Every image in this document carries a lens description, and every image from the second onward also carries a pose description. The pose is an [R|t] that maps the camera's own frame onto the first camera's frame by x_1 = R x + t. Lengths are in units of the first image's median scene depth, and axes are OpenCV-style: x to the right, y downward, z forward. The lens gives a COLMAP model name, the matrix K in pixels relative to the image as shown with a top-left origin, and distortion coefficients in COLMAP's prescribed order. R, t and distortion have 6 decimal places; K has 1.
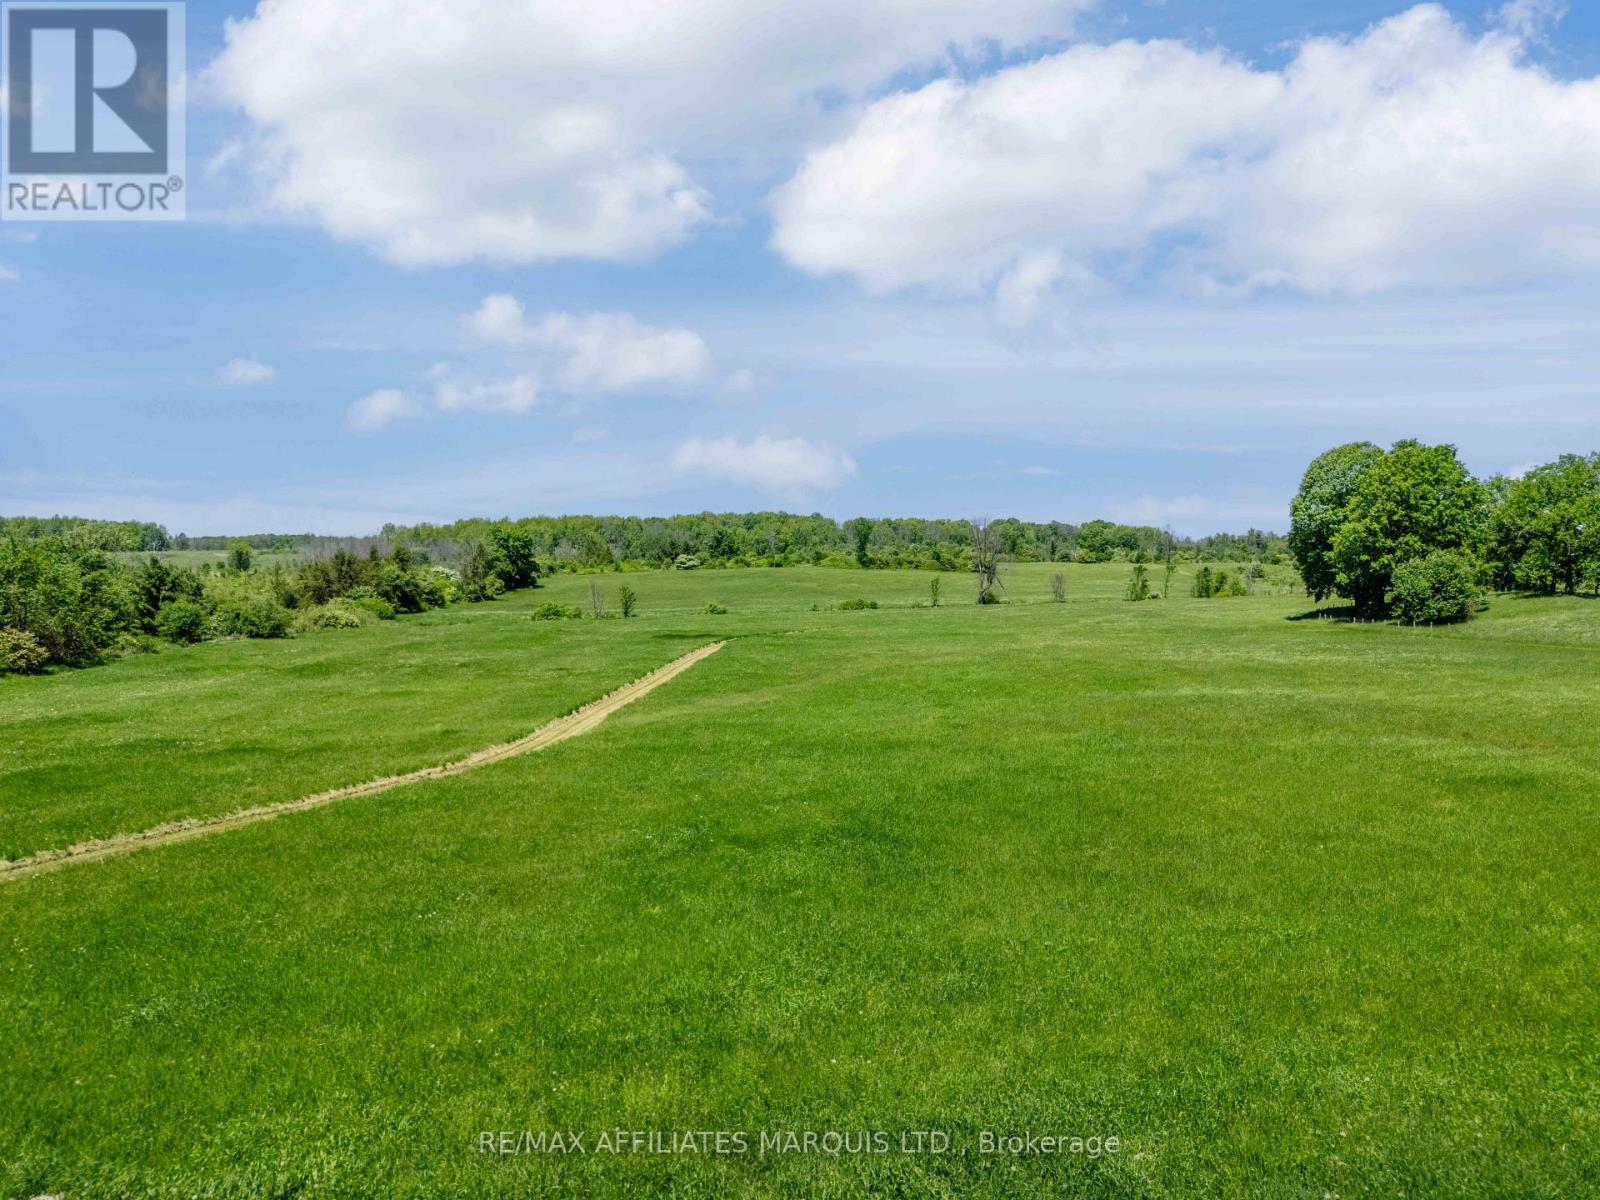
lens RADIAL K [[1199.0, 0, 800.0], [0, 1199.0, 600.0], [0, 0, 1]] dist [0.080347, -0.084427]
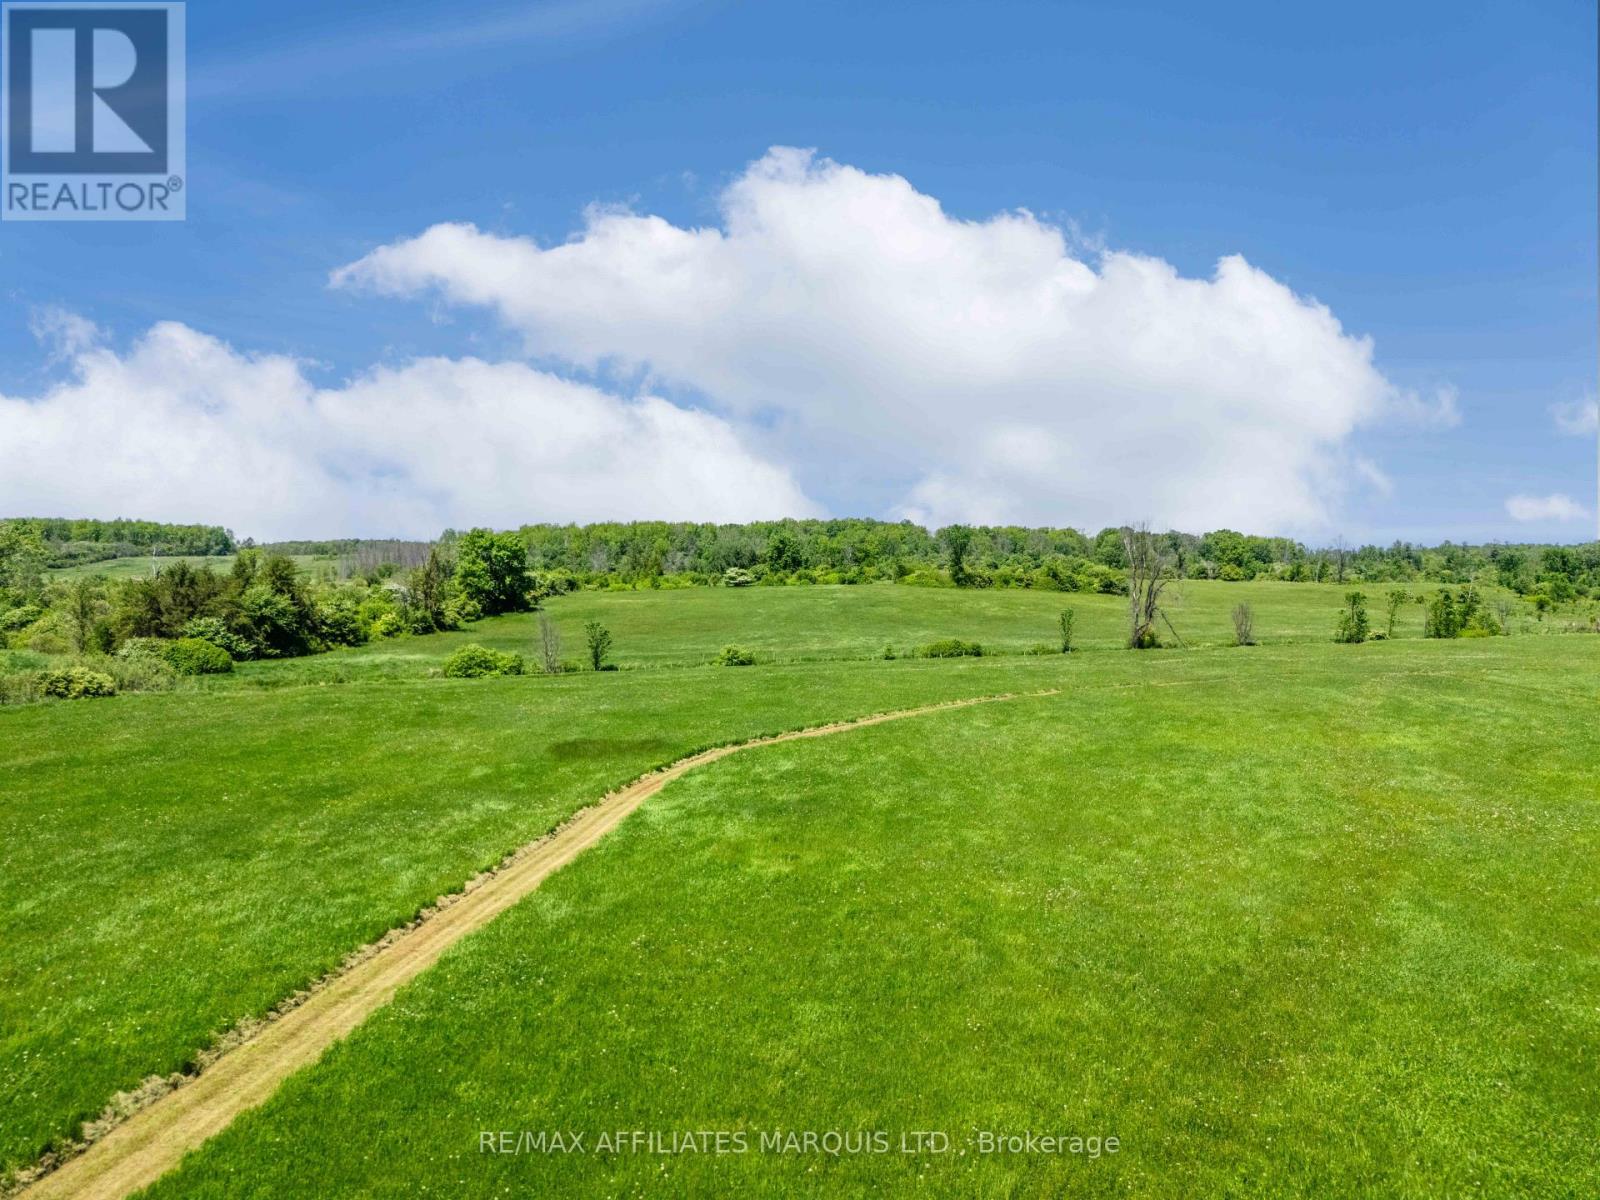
lens RADIAL K [[1199.0, 0, 800.0], [0, 1199.0, 600.0], [0, 0, 1]] dist [0.080347, -0.084427]
pose [[0.997017, 0.010860, -0.076408, 0.009882], [-0.011378, 0.999915, -0.006343, -0.013202], [0.076333, 0.007193, 0.997056, 0.228895]]
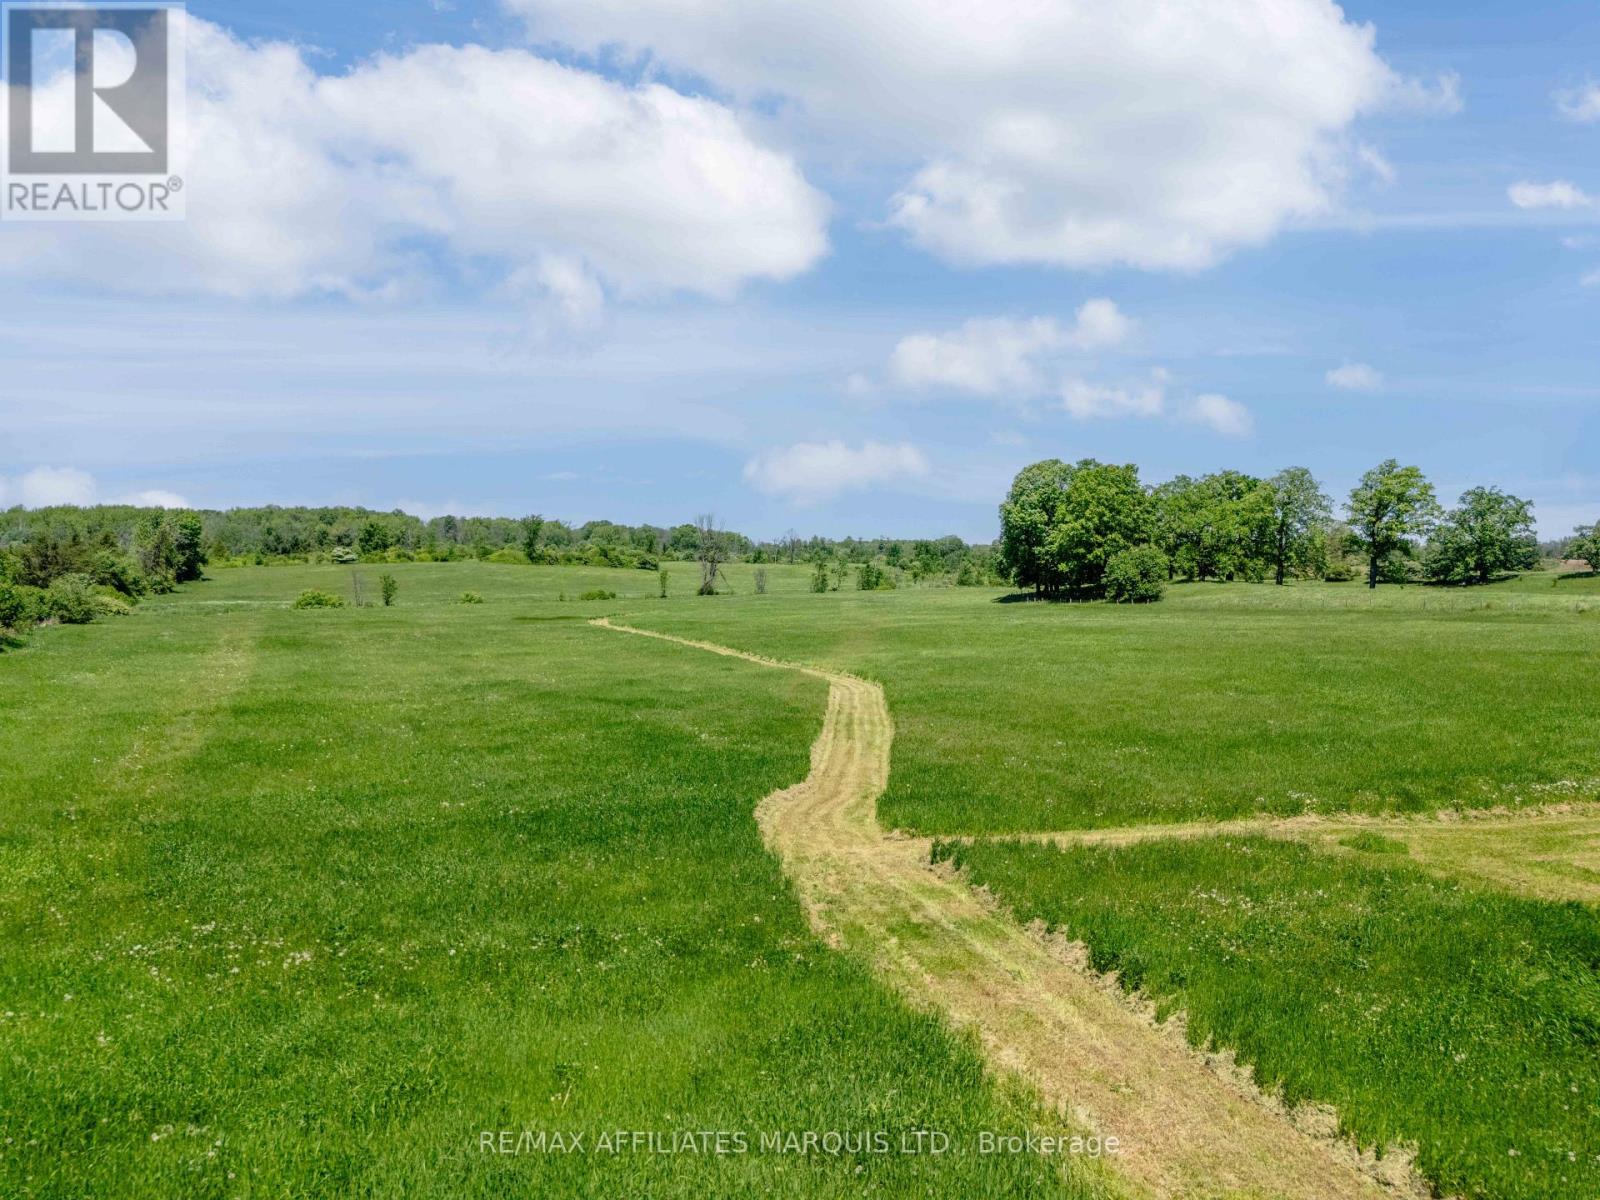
lens RADIAL K [[1186.5, 0, 804.1], [0, 1186.5, 604.9], [0, 0, 1]] dist [0.163582, -0.296644]
pose [[0.928644, -0.005339, 0.370933, -0.123777], [0.004976, 0.999986, 0.001936, 0.008289], [-0.370938, 0.000048, 0.928658, -0.022336]]
